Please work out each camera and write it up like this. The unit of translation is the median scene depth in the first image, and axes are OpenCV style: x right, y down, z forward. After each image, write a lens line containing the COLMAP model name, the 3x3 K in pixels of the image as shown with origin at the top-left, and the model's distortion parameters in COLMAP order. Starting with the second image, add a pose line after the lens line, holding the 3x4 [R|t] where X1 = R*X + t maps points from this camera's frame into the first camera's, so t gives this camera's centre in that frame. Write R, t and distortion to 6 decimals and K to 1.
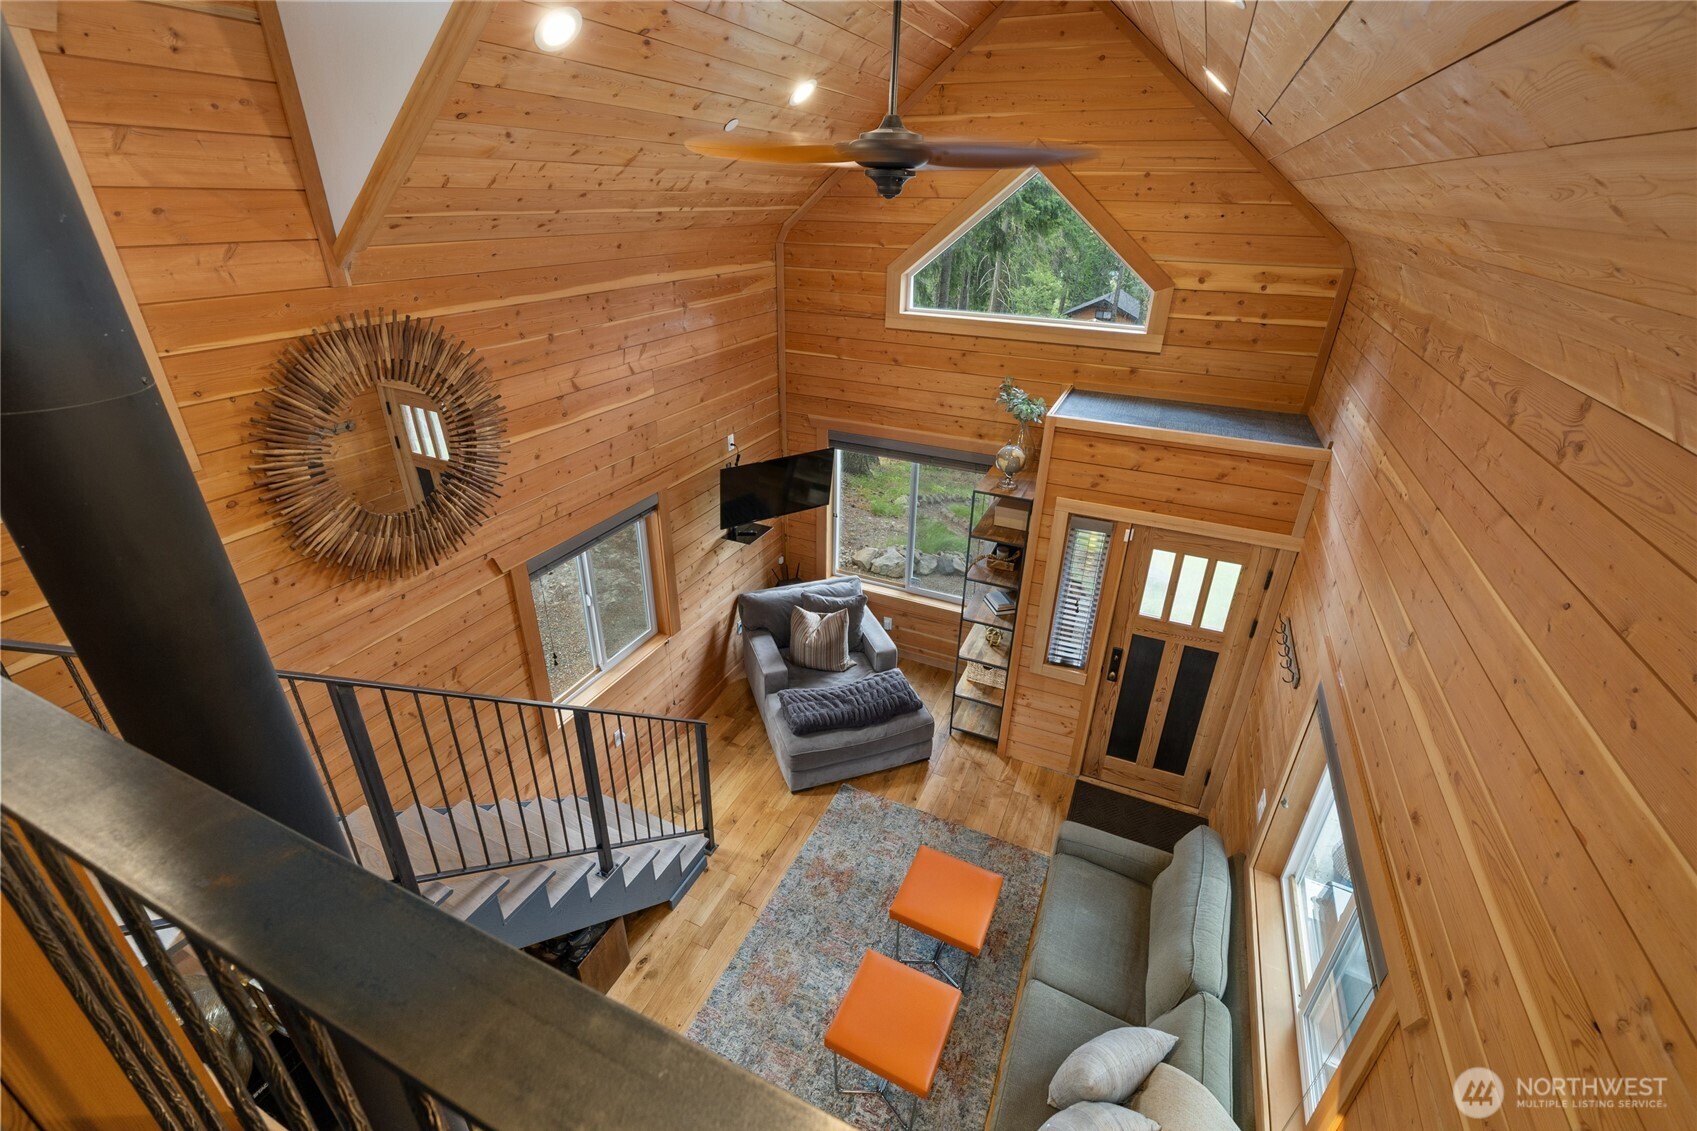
lens RADIAL K [[733.9, 0, 846.3], [0, 733.9, 558.5], [0, 0, 1]] dist [0.000303, -0.000023]
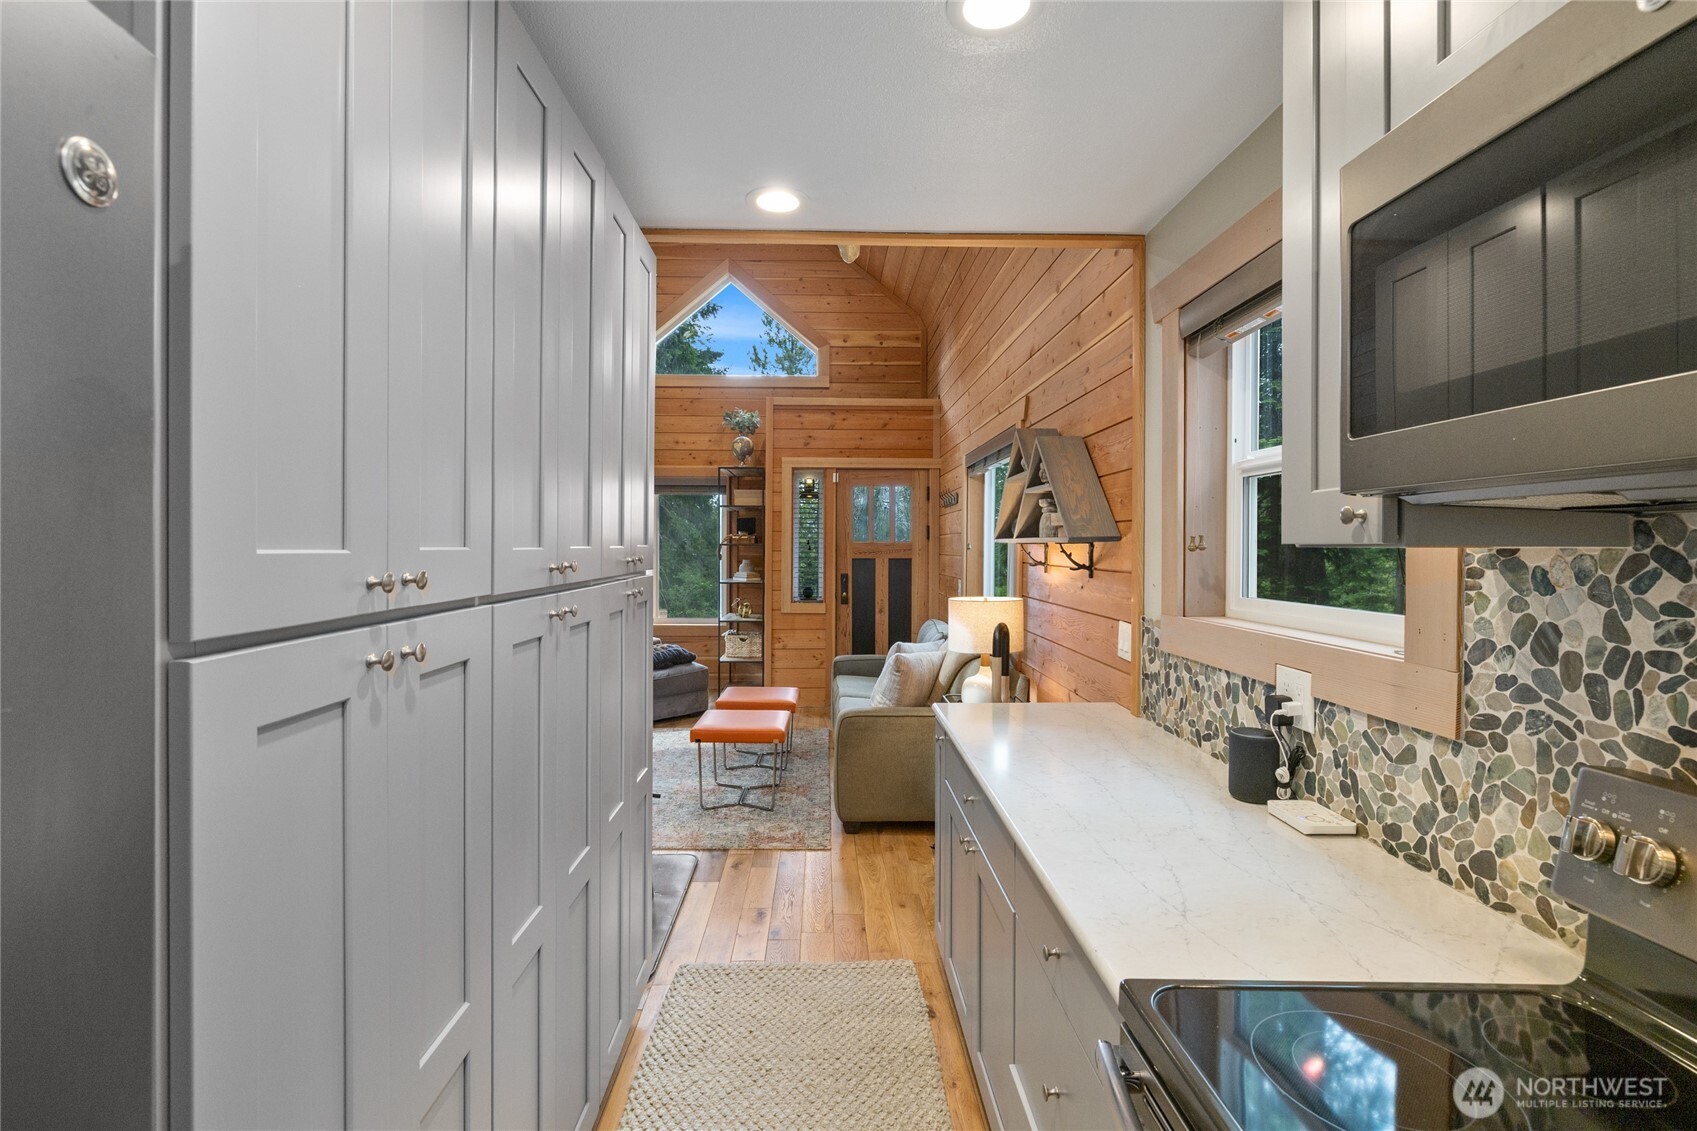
lens RADIAL K [[816.8, 0, 841.9], [0, 816.8, 566.9], [0, 0, 1]] dist [0.000876, 0.000060]
pose [[0.903173, -0.016685, 0.428952, -0.267369], [0.203530, 0.896437, -0.393670, 0.720381], [-0.377960, 0.442856, 0.813034, -0.187675]]
